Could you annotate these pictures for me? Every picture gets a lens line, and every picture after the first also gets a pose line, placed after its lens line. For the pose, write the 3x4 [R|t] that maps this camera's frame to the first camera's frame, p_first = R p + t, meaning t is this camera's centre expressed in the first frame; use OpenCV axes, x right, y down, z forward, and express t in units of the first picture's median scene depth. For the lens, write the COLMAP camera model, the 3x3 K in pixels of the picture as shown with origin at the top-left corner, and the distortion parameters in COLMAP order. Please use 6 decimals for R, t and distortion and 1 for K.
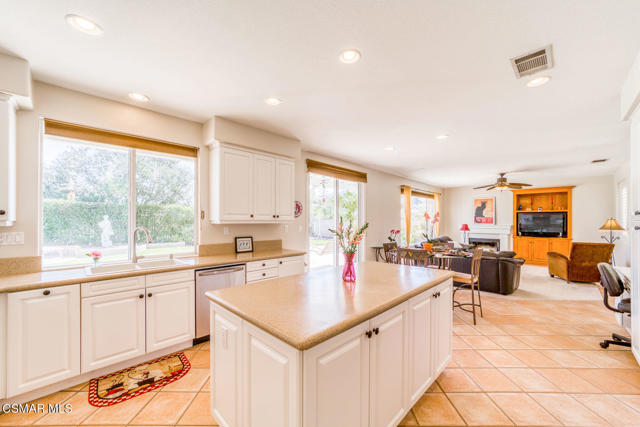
lens RADIAL K [[251.7, 0, 317.8], [0, 251.7, 217.0], [0, 0, 1]] dist [-0.024549, 0.016469]
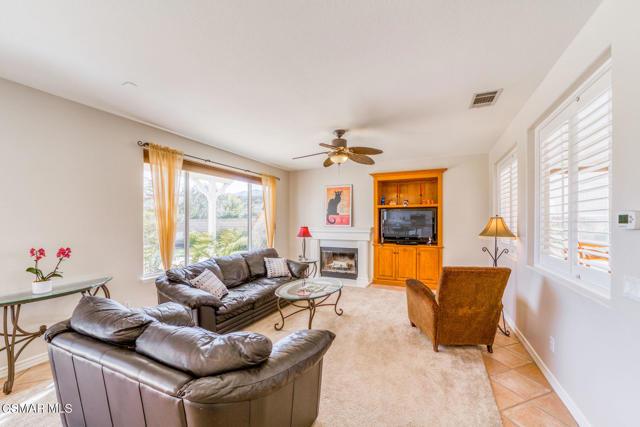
lens RADIAL K [[251.7, 0, 317.8], [0, 251.7, 217.0], [0, 0, 1]] dist [-0.024549, 0.016469]
pose [[0.945852, 0.000392, 0.324598, 0.451508], [-0.000584, 1.000000, 0.000493, 0.006052], [-0.324598, -0.000656, 0.945852, 0.443051]]
